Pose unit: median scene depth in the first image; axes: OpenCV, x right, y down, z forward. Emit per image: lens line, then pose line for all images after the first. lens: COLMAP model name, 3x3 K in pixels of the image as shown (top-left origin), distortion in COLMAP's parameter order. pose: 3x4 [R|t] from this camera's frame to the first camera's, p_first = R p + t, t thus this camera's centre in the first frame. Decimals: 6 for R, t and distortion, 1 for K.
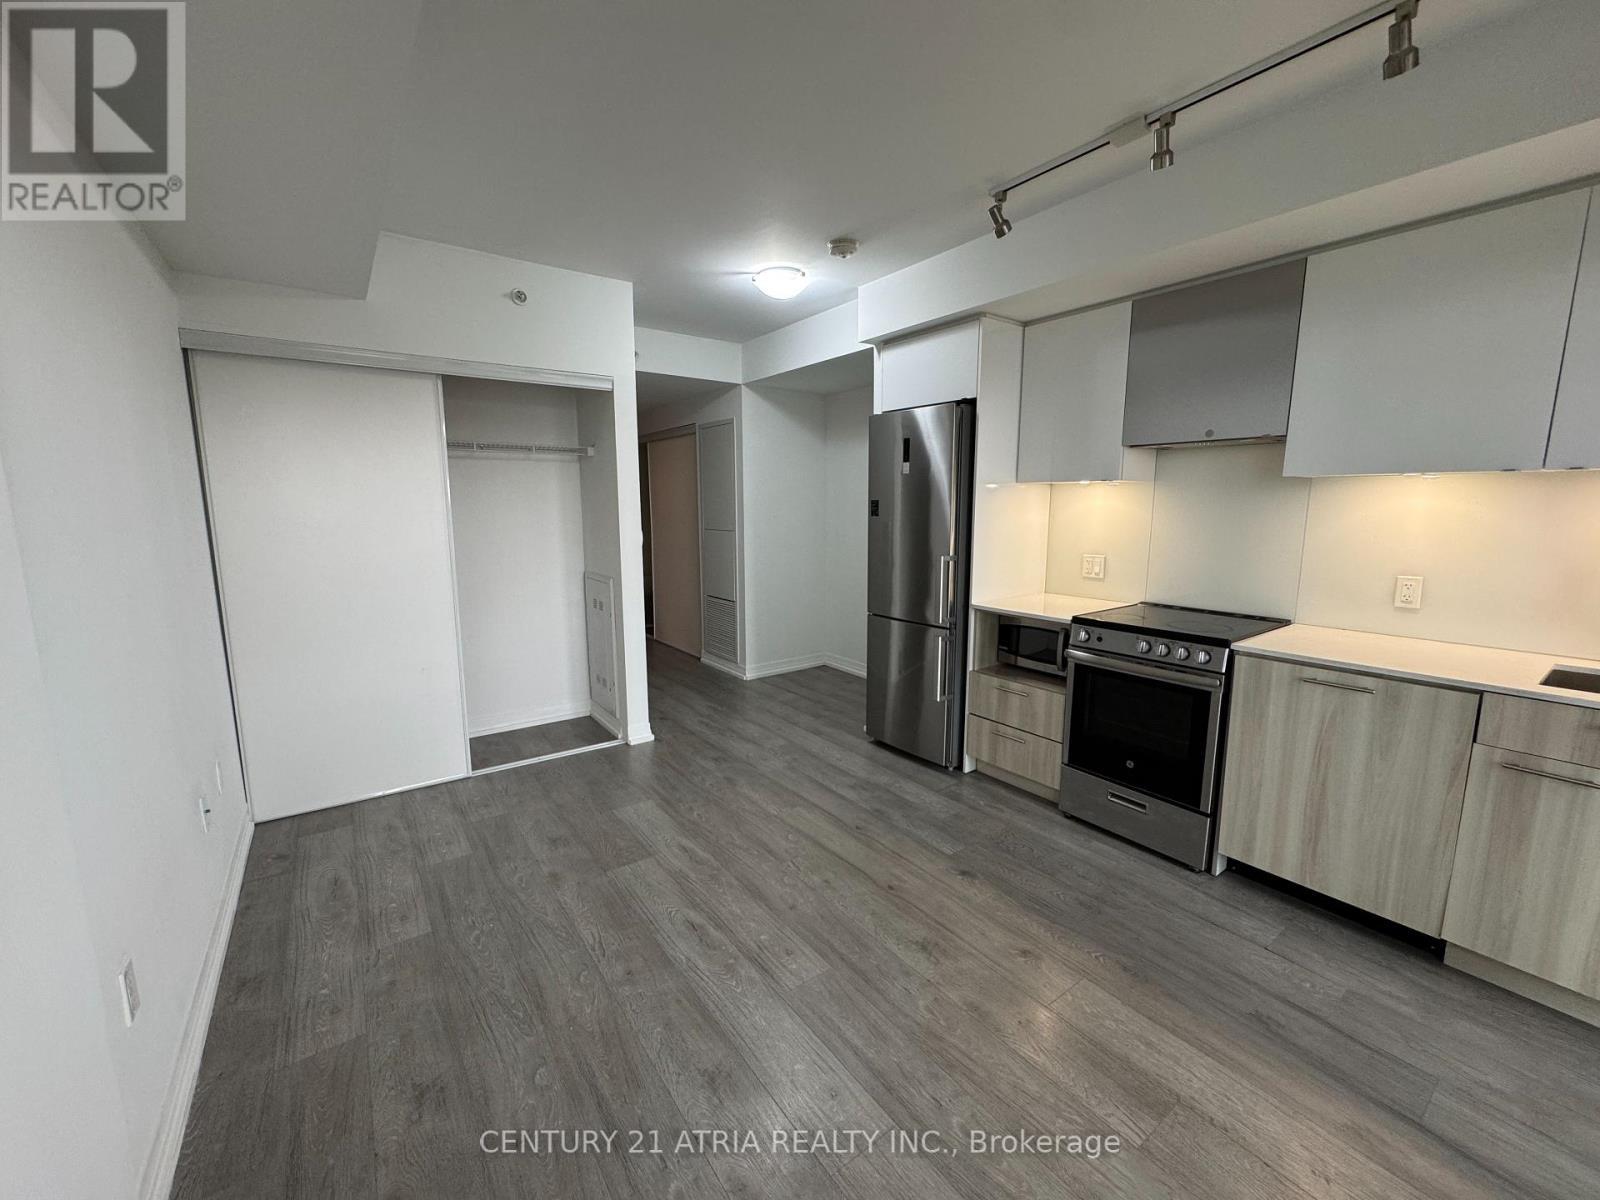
lens RADIAL K [[636.9, 0, 799.9], [0, 636.9, 600.1], [0, 0, 1]] dist [-0.003502, 0.001107]
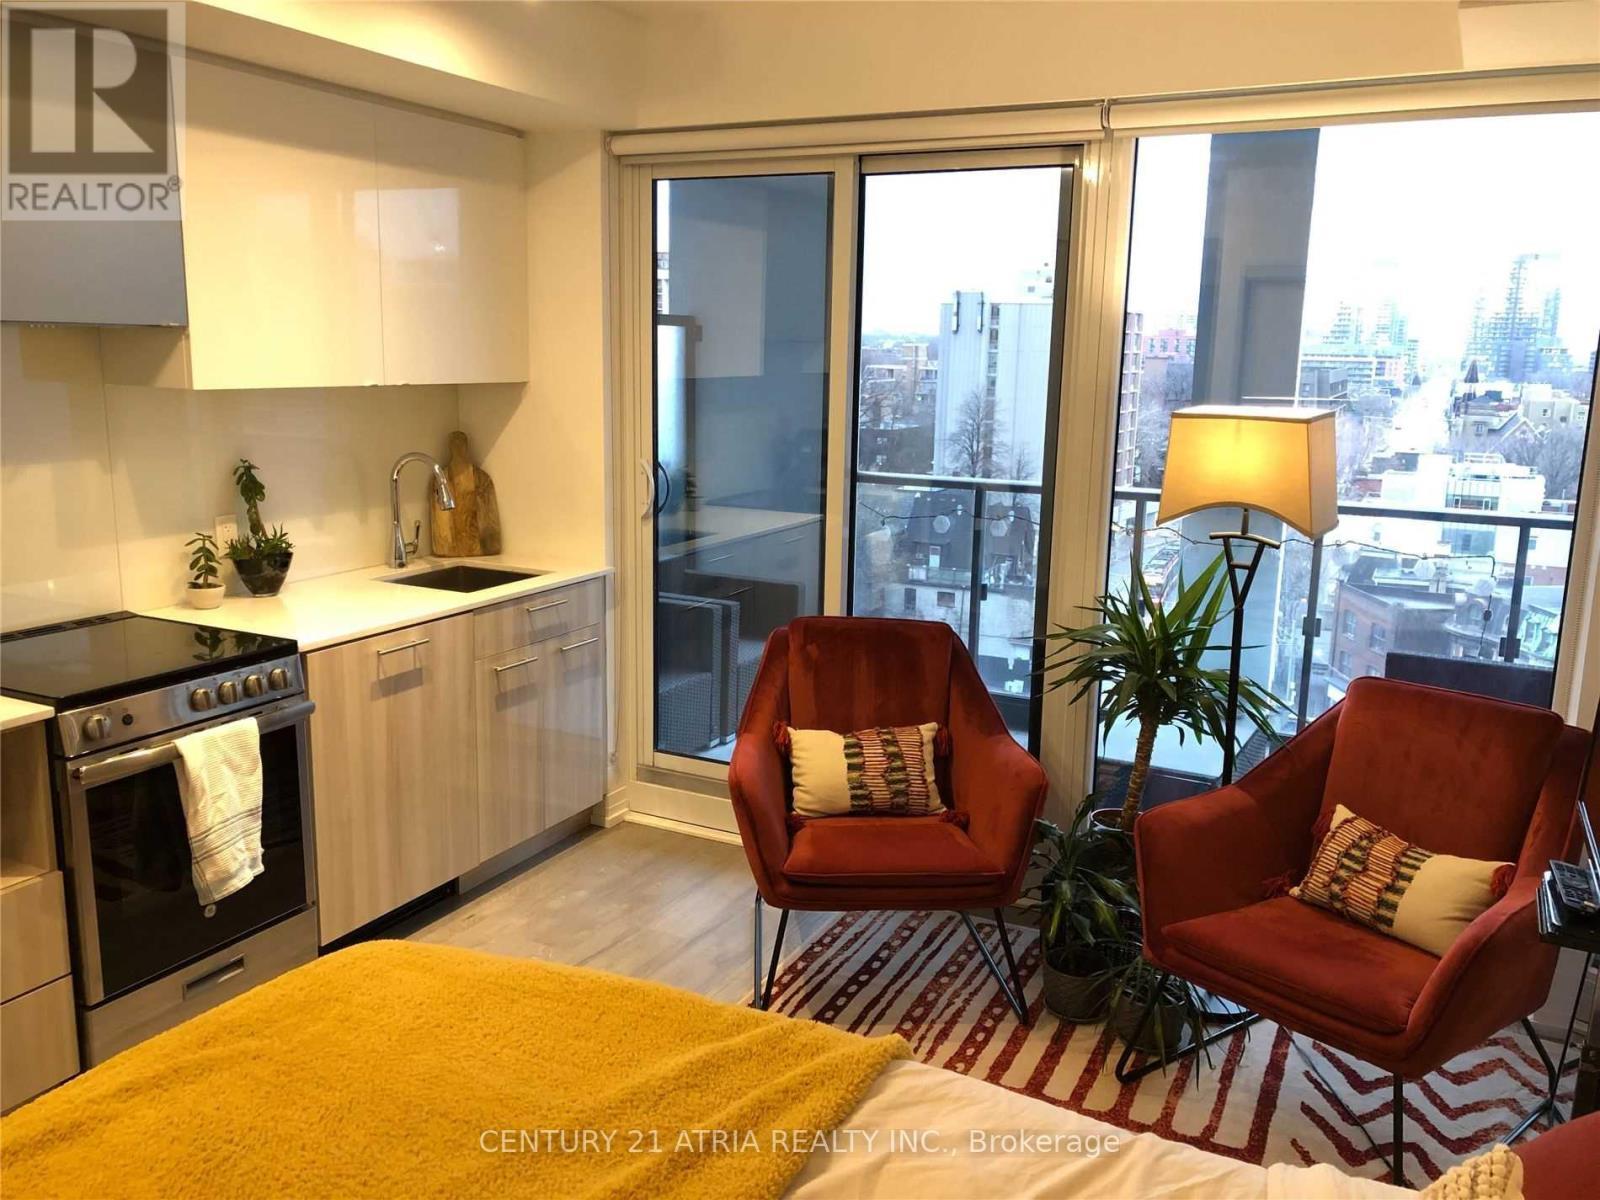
lens RADIAL K [[1296.1, 0, 791.2], [0, 1296.1, 588.2], [0, 0, 1]] dist [0.040235, -0.038124]
pose [[-0.449534, -0.172187, 0.876510, -0.615774], [0.118168, 0.961159, 0.249421, -0.221369], [-0.885413, 0.215698, -0.411727, 0.892465]]
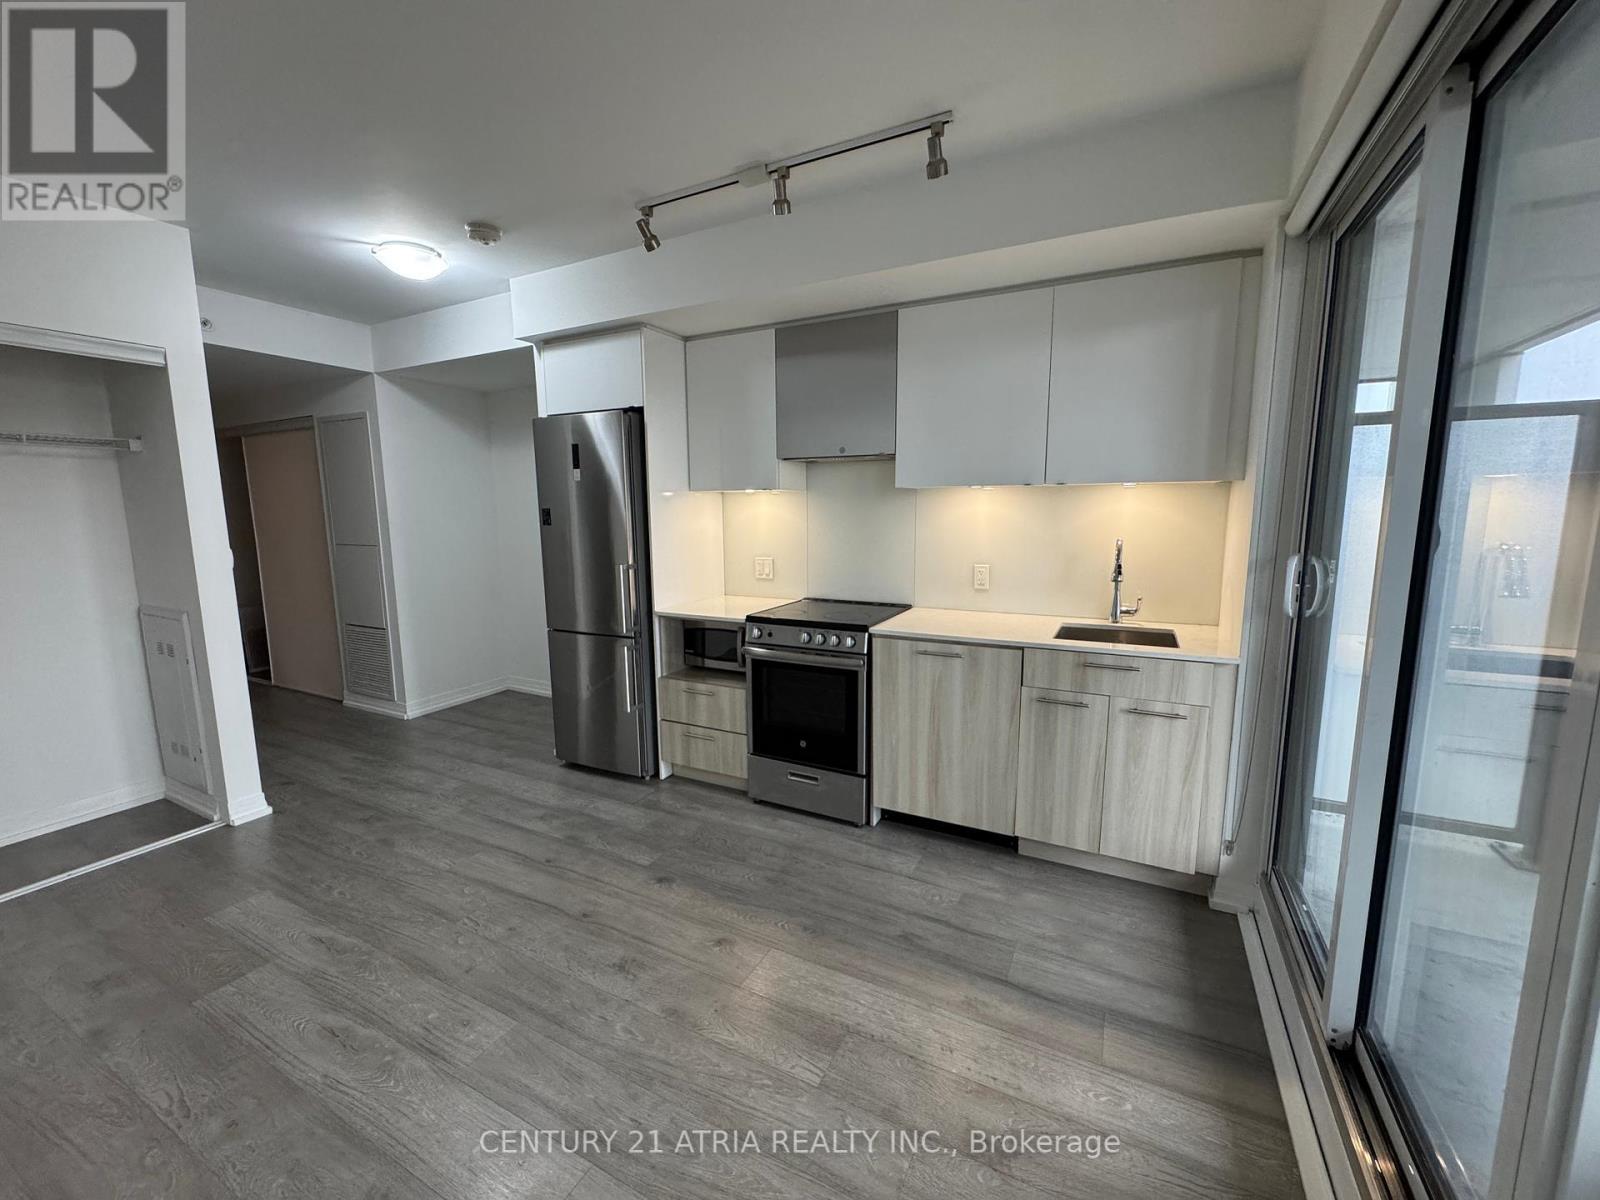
lens RADIAL K [[636.9, 0, 800.2], [0, 636.9, 600.8], [0, 0, 1]] dist [-0.003502, 0.001107]
pose [[0.893714, -0.068977, 0.443303, 0.034214], [0.073760, 0.997255, 0.006468, 0.000250], [-0.442532, 0.026918, 0.896349, -0.006101]]
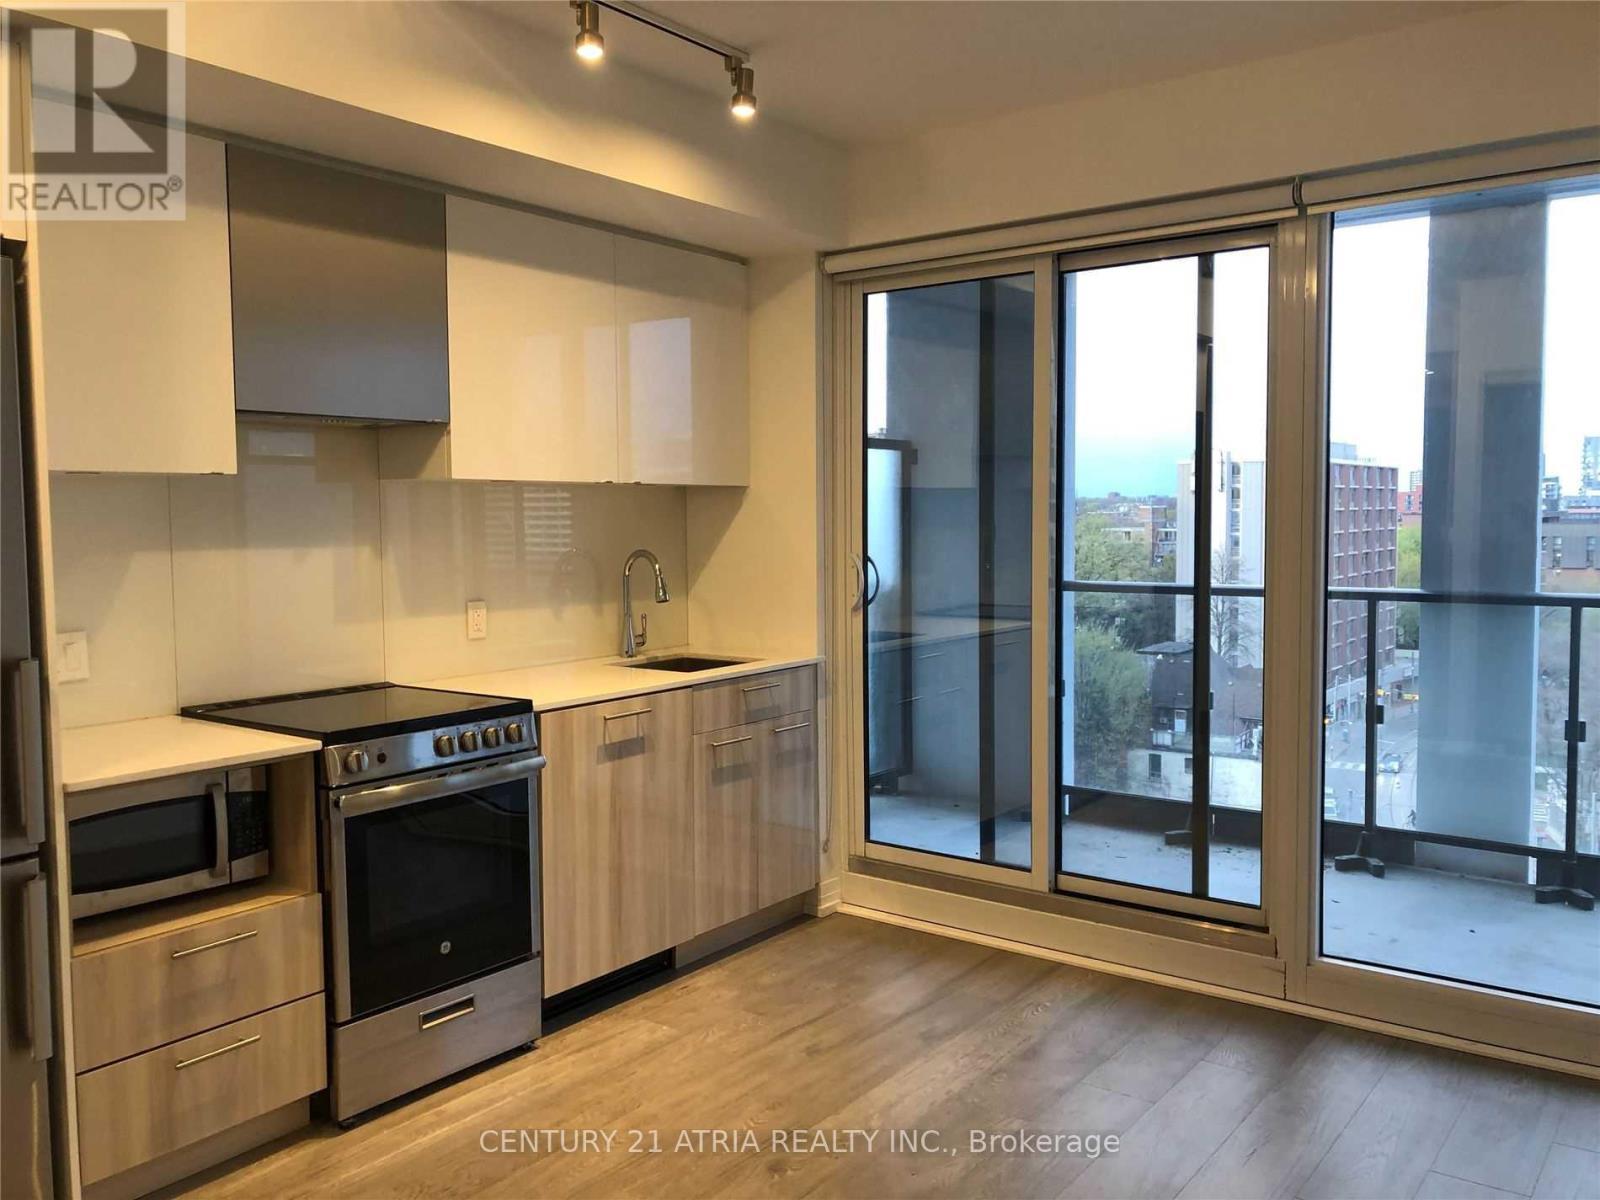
lens RADIAL K [[1296.1, 0, 797.1], [0, 1296.1, 591.3], [0, 0, 1]] dist [0.040235, -0.038124]
pose [[-0.289512, -0.055557, 0.955561, -0.678124], [0.154376, 0.982534, 0.103897, -0.136467], [-0.944643, 0.177595, -0.275879, 0.899389]]
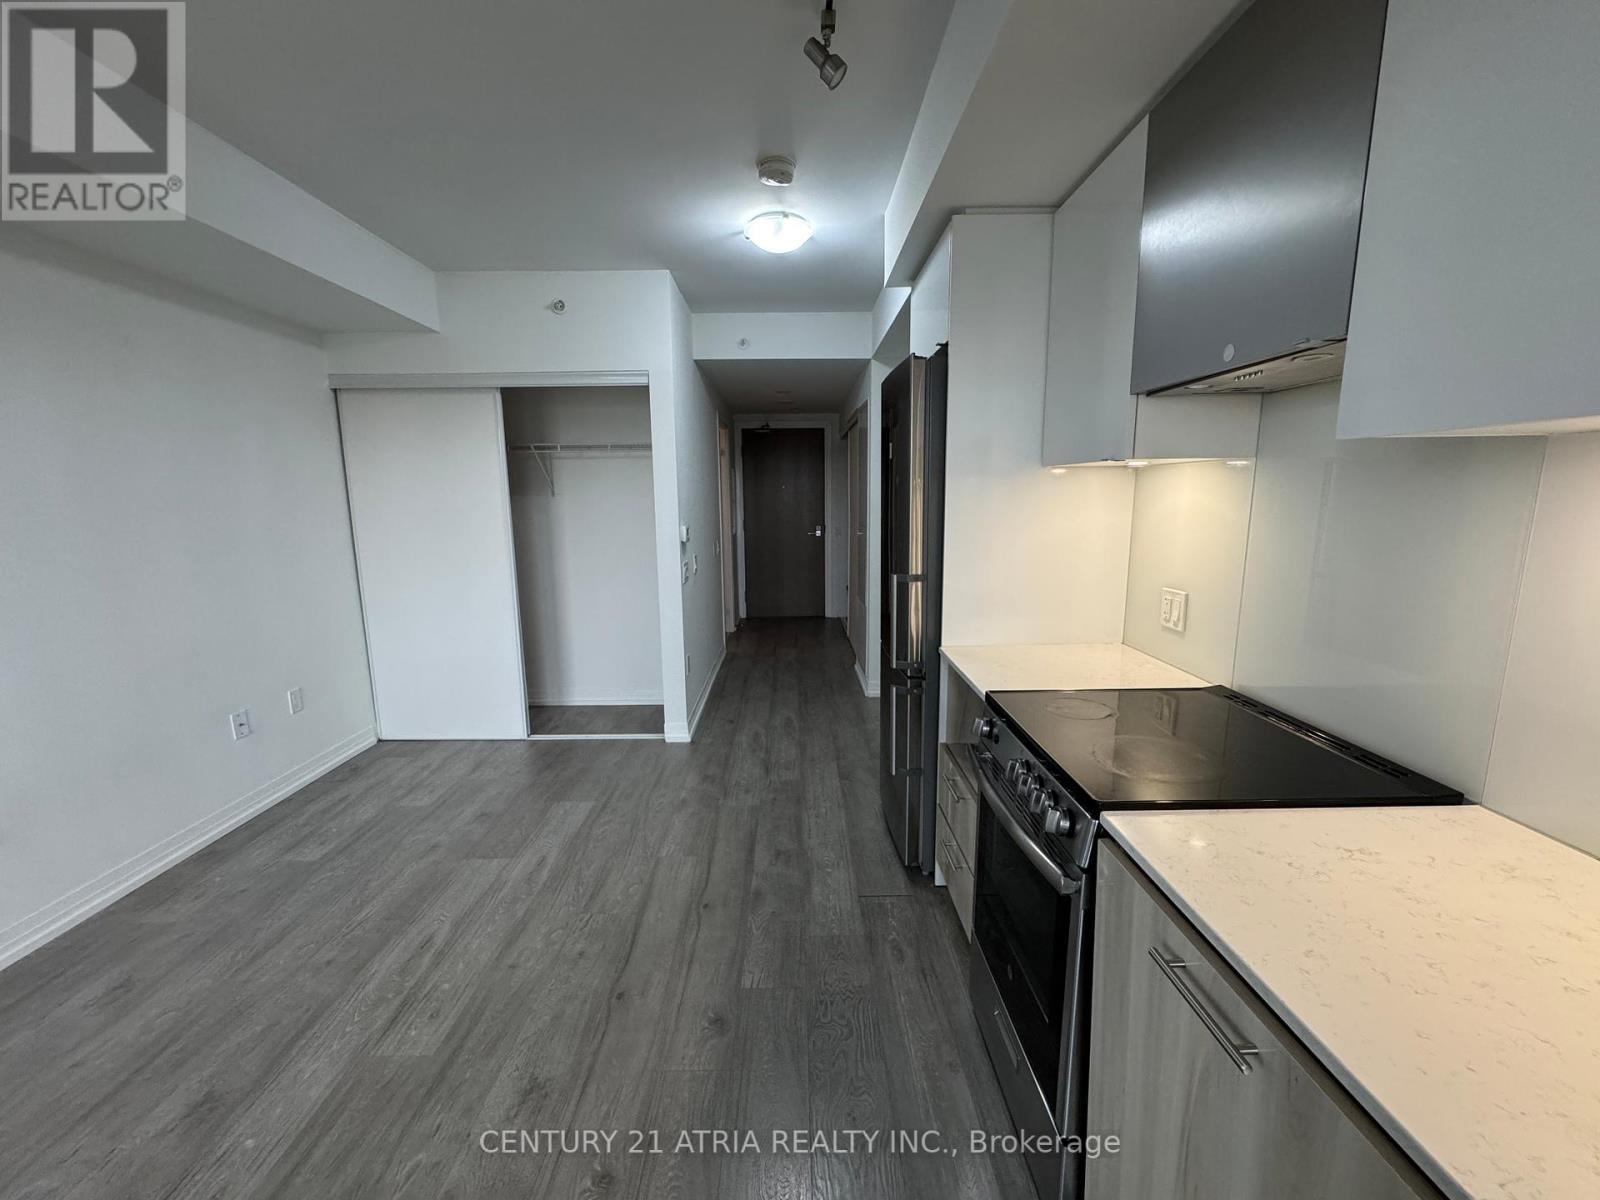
lens RADIAL K [[636.9, 0, 800.2], [0, 636.9, 600.6], [0, 0, 1]] dist [-0.003502, 0.001107]
pose [[0.815472, 0.089759, -0.571795, 0.612689], [-0.079293, 0.995913, 0.043250, -0.070375], [0.573340, 0.010070, 0.819256, 0.405348]]
